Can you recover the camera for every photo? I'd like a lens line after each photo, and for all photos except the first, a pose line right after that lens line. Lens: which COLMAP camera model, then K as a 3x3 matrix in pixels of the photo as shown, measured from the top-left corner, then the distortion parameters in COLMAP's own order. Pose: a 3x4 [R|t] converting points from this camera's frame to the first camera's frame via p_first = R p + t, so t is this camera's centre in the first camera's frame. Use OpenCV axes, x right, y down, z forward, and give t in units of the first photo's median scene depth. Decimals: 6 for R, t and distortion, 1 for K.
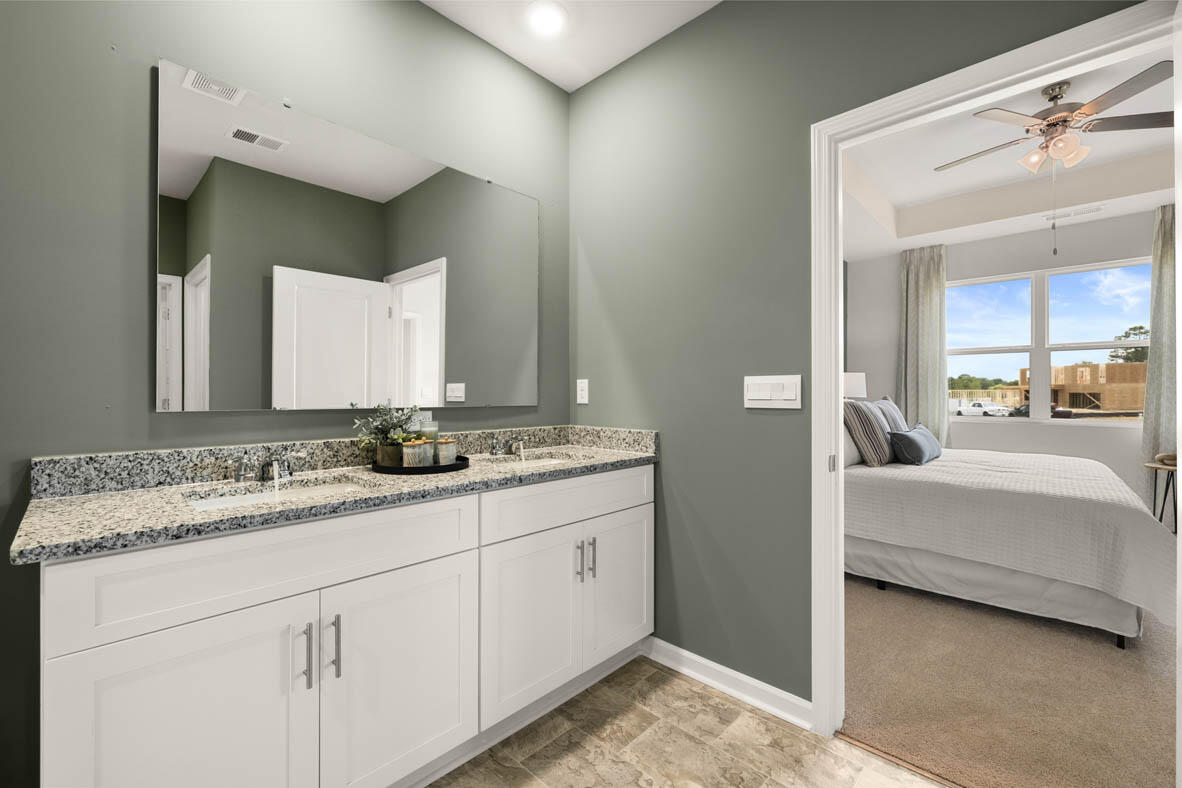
lens RADIAL K [[487.4, 0, 591.0], [0, 487.4, 394.0], [0, 0, 1]] dist [-0.000490, -0.000269]
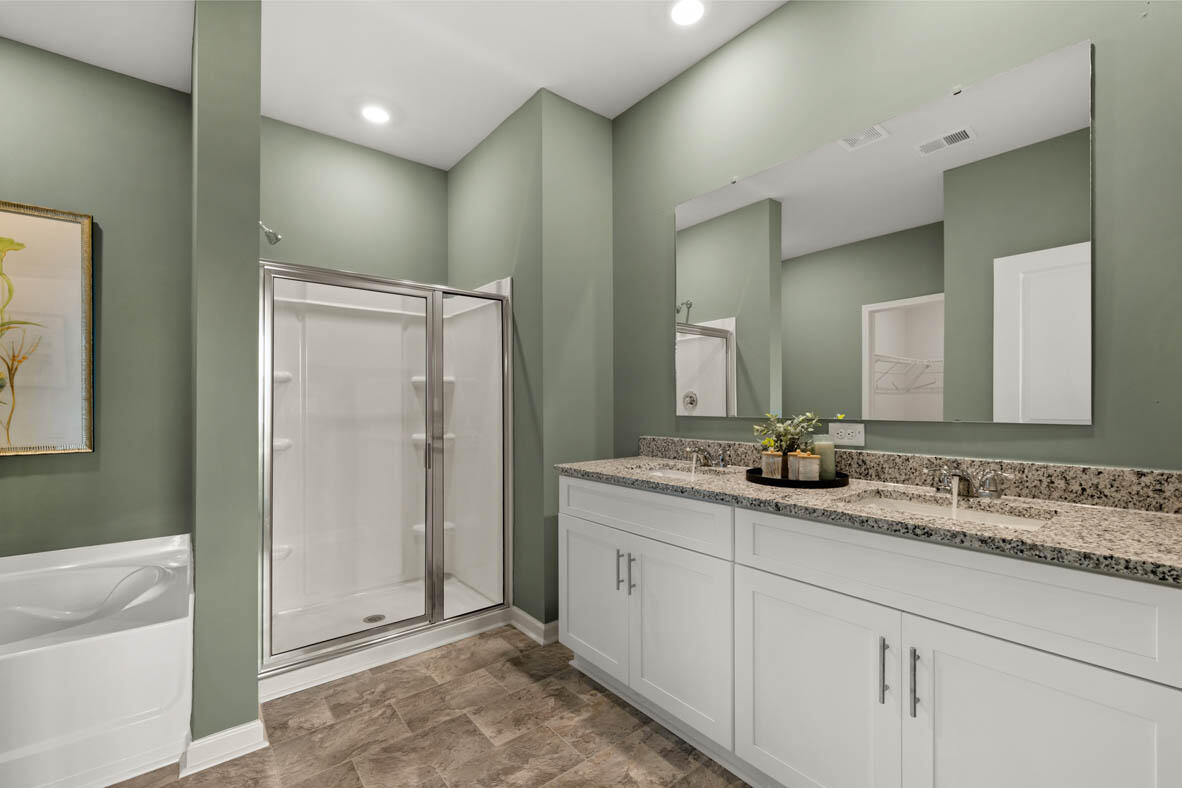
lens RADIAL K [[497.1, 0, 572.7], [0, 497.1, 405.2], [0, 0, 1]] dist [-0.002621, -0.000535]
pose [[-0.155670, -0.002054, -0.987807, 0.614794], [0.003554, 0.999990, -0.002639, 0.002846], [0.987803, -0.003921, -0.155661, 0.645885]]
